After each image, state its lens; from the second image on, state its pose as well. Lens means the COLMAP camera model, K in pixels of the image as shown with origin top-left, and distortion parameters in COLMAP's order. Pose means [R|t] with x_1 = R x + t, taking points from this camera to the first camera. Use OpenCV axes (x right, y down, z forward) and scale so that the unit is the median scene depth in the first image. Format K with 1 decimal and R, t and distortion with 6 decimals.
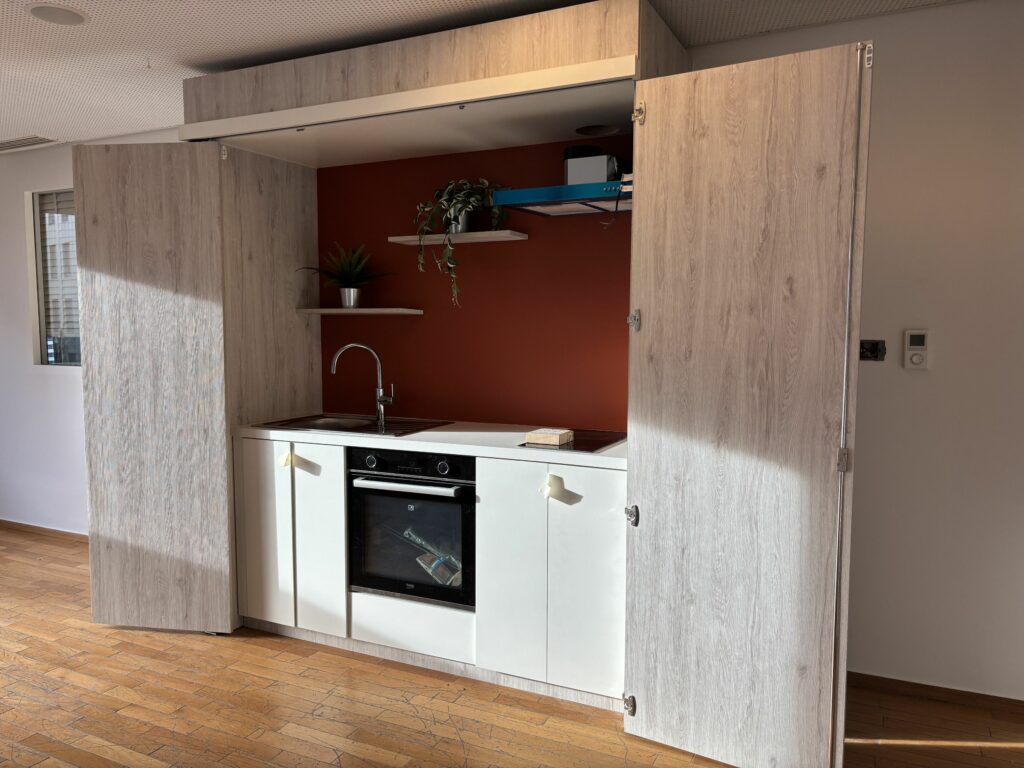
lens RADIAL K [[763.6, 0, 517.5], [0, 763.6, 391.2], [0, 0, 1]] dist [0.004287, -0.013035]
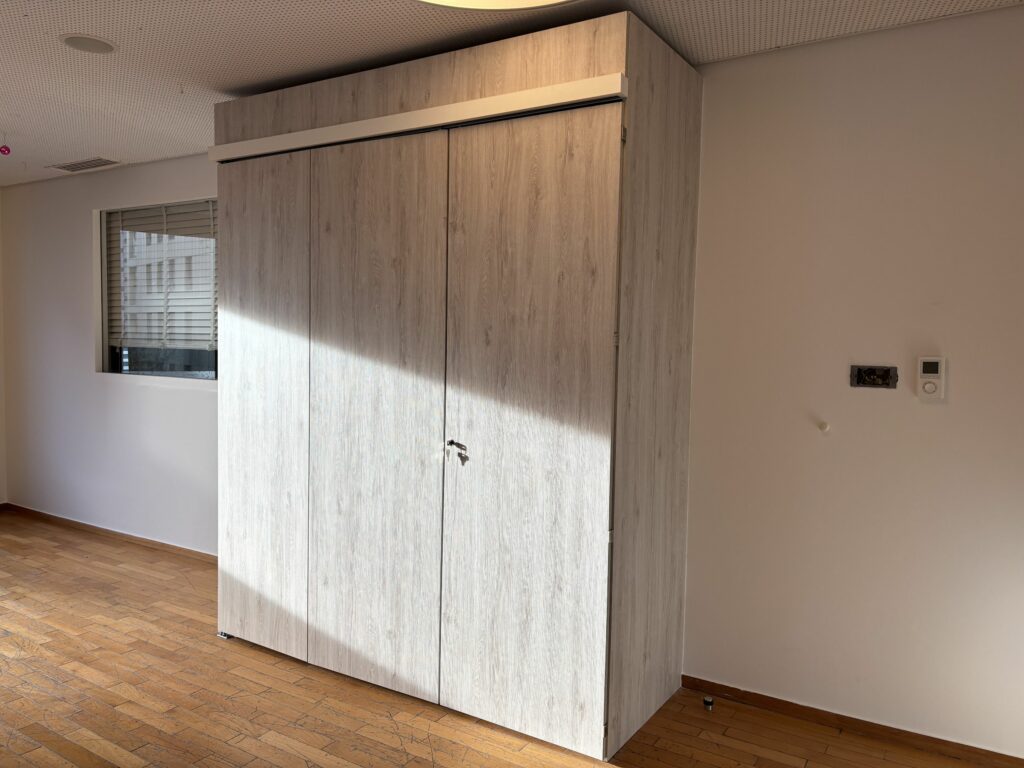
lens RADIAL K [[763.6, 0, 509.4], [0, 763.6, 386.4], [0, 0, 1]] dist [0.004287, -0.013035]
pose [[0.994254, 0.026669, -0.103671, 0.099684], [-0.029999, 0.999079, -0.030693, 0.000964], [0.102756, 0.033627, 0.994138, 0.011345]]
